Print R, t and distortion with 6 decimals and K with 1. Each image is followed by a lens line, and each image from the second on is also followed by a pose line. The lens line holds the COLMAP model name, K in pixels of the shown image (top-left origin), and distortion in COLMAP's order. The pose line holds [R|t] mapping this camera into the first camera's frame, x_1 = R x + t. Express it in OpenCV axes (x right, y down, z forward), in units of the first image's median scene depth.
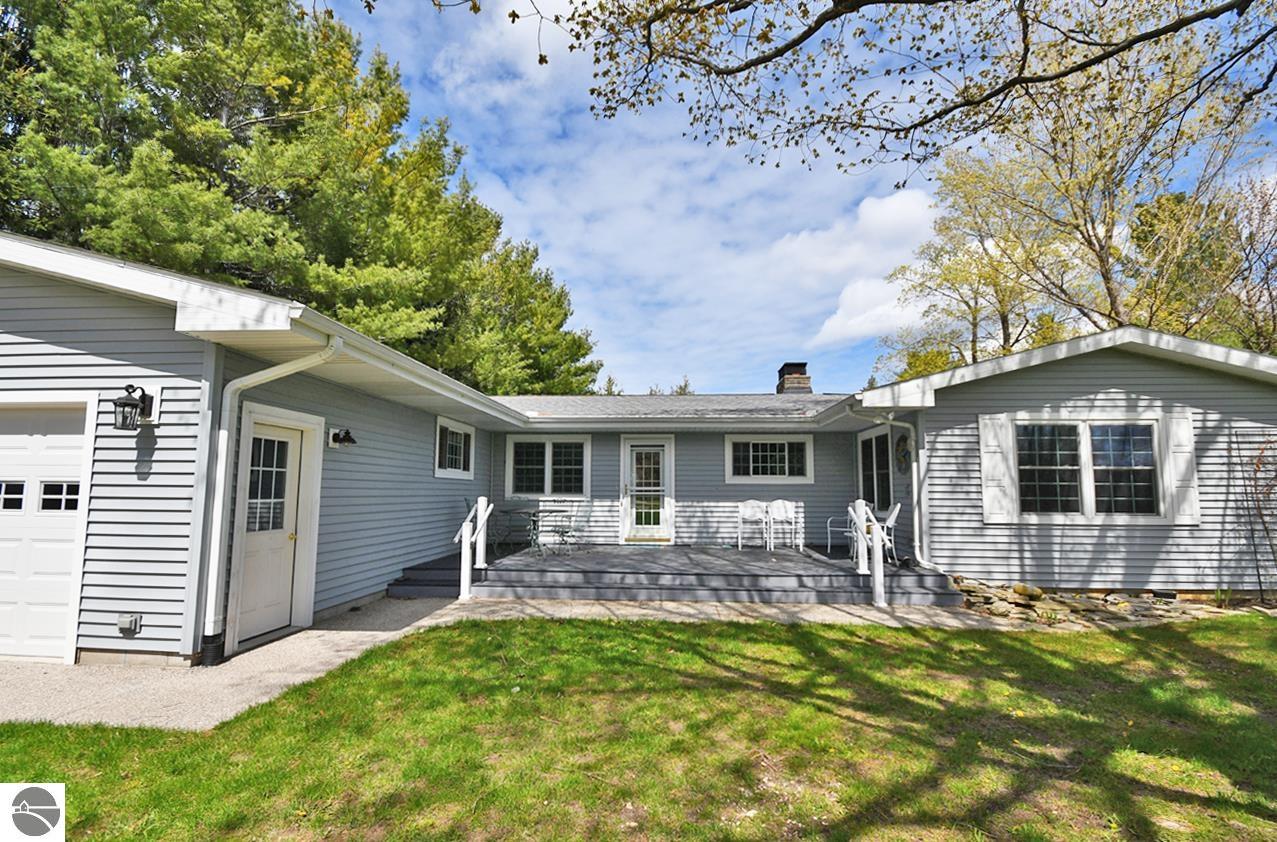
lens RADIAL K [[590.3, 0, 638.0], [0, 590.3, 434.9], [0, 0, 1]] dist [-0.001657, -0.001851]
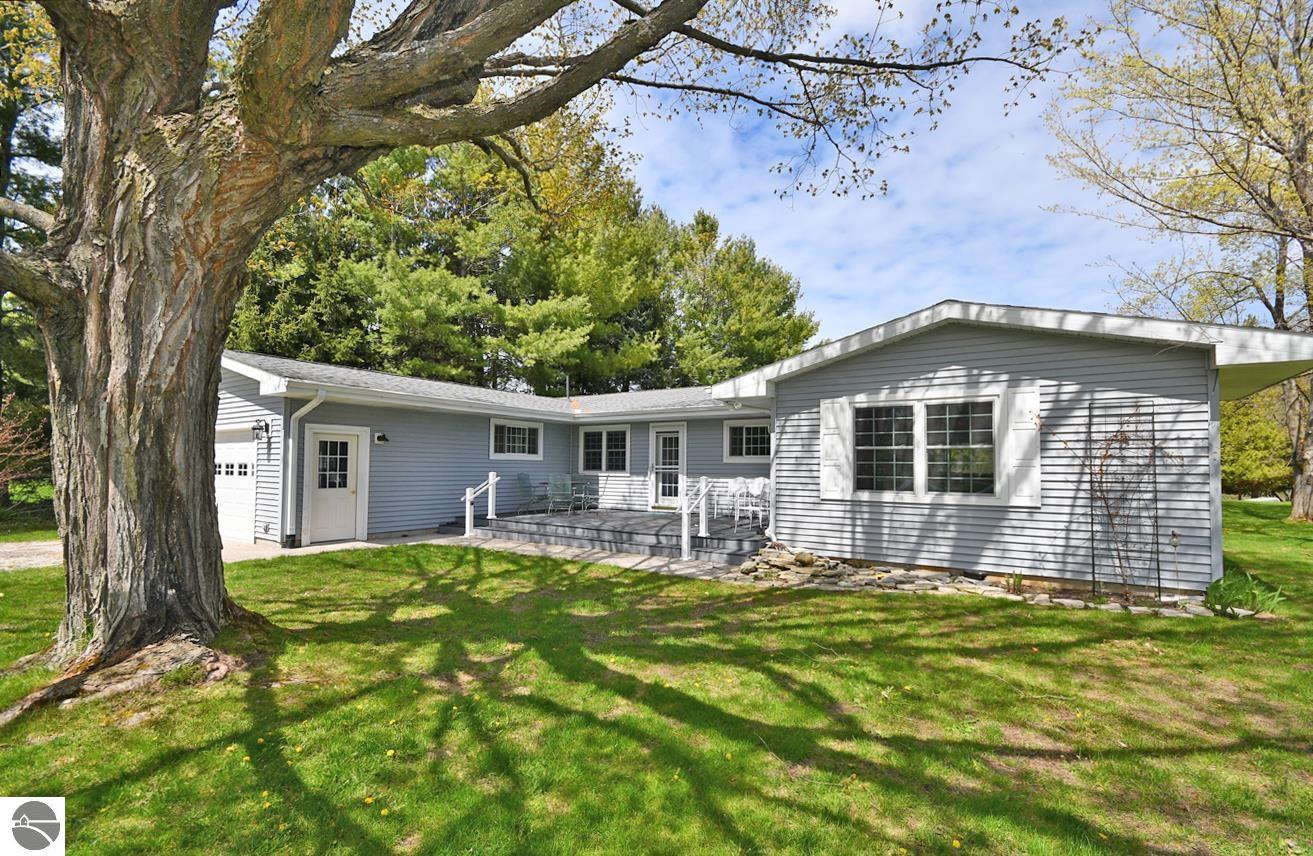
lens RADIAL K [[584.9, 0, 653.5], [0, 584.9, 451.0], [0, 0, 1]] dist [0.000010, 0.000162]
pose [[0.866575, -0.011973, -0.498903, 0.863839], [0.043837, 0.997674, 0.052201, -0.009901], [0.497117, -0.067107, 0.865084, -0.091539]]
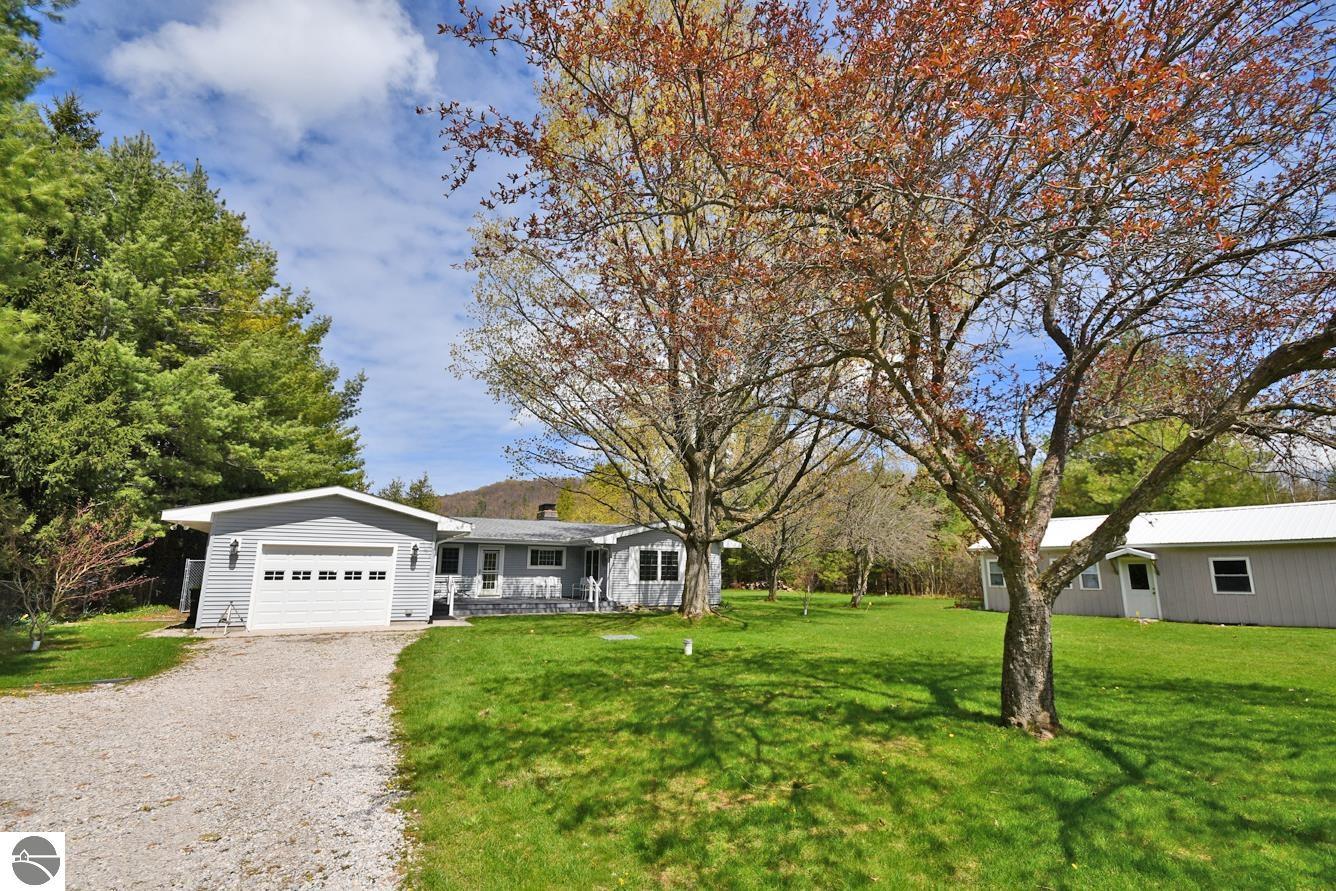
lens RADIAL K [[603.1, 0, 668.0], [0, 603.1, 445.5], [0, 0, 1]] dist [-0.001483, -0.000183]
pose [[0.842135, 0.111414, 0.527633, -0.907179], [-0.054556, 0.991007, -0.122185, -0.178100], [-0.536501, 0.074111, 0.840639, -1.676617]]
